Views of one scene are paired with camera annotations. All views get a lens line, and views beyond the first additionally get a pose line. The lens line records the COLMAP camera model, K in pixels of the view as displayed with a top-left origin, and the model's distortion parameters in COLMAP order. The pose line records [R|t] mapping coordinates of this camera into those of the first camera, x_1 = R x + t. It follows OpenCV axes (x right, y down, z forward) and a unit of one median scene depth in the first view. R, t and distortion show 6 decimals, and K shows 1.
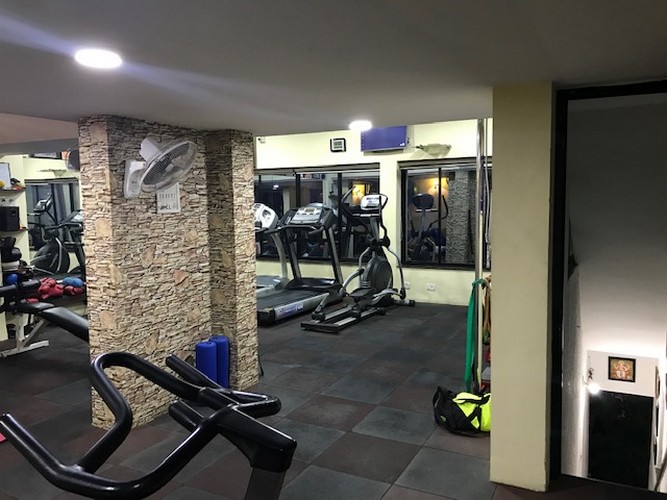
lens RADIAL K [[539.8, 0, 307.0], [0, 539.8, 251.3], [0, 0, 1]] dist [0.003235, -0.001360]
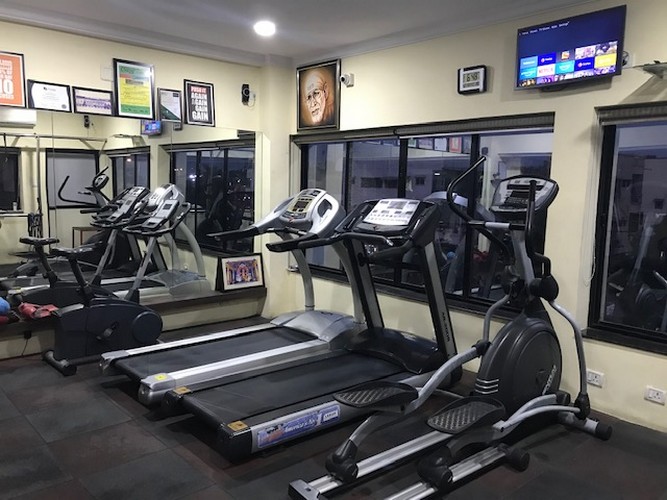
lens RADIAL K [[549.7, 0, 322.0], [0, 549.7, 248.2], [0, 0, 1]] dist [0.012645, -0.006616]
pose [[0.949433, 0.072806, -0.305413, 0.099996], [-0.066339, 0.997299, 0.031515, -0.047458], [0.306883, -0.009661, 0.951698, 0.487742]]
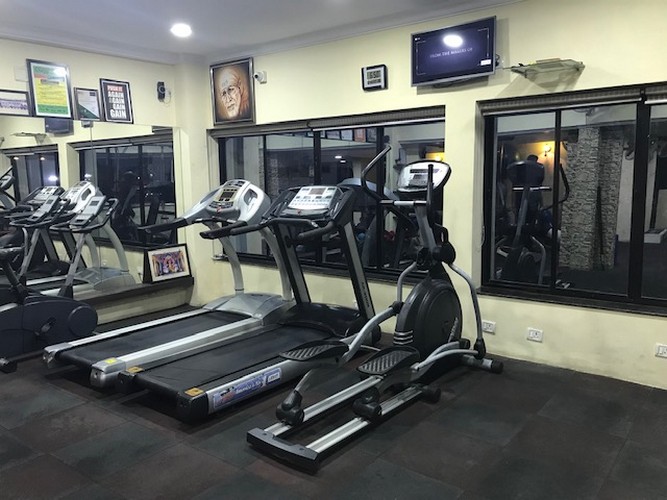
lens RADIAL K [[549.7, 0, 322.0], [0, 549.7, 248.2], [0, 0, 1]] dist [0.012645, -0.006616]
pose [[0.989202, 0.016136, -0.145666, 0.097063], [-0.009964, 0.999025, 0.043002, -0.040855], [0.146218, -0.041086, 0.988399, 0.424835]]
